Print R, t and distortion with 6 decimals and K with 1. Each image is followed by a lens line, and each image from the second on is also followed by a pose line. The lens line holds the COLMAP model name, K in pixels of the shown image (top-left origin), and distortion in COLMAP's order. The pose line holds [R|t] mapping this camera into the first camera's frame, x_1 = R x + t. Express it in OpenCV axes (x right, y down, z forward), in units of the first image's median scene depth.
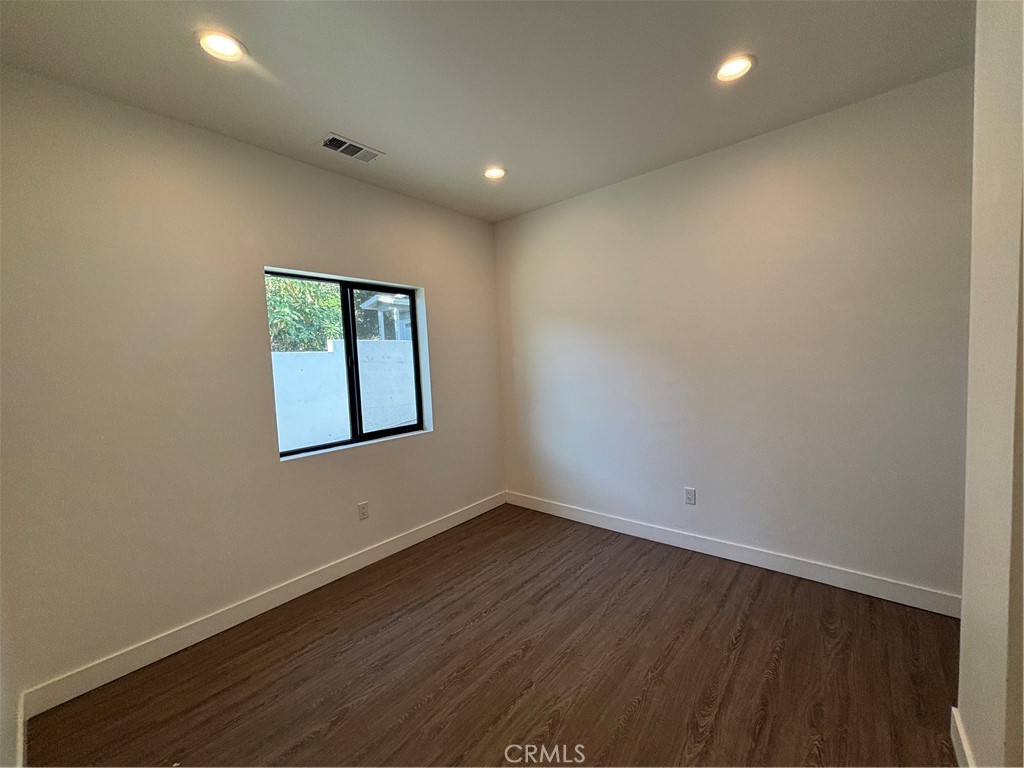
lens RADIAL K [[411.9, 0, 512.0], [0, 411.9, 384.0], [0, 0, 1]] dist [0.013476, -0.008000]
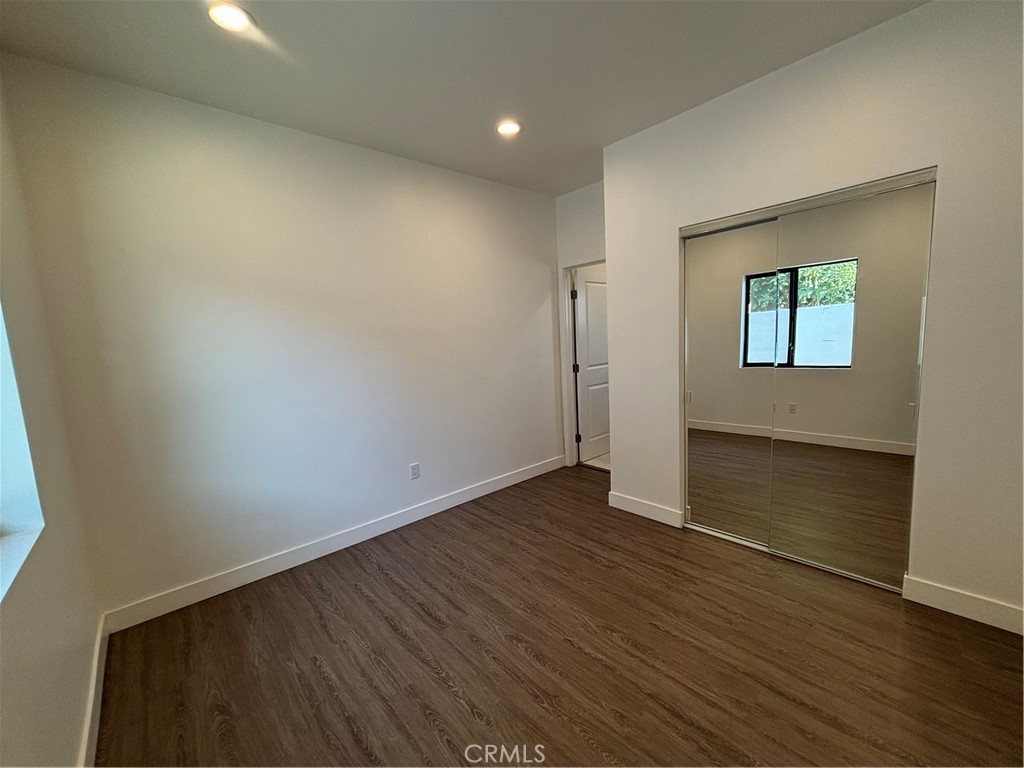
lens RADIAL K [[411.9, 0, 512.0], [0, 411.9, 384.0], [0, 0, 1]] dist [0.013476, -0.008000]
pose [[0.157131, -0.080715, 0.984274, -0.725424], [0.109078, 0.991975, 0.063933, 0.002331], [-0.981535, 0.097317, 0.164674, 0.688039]]
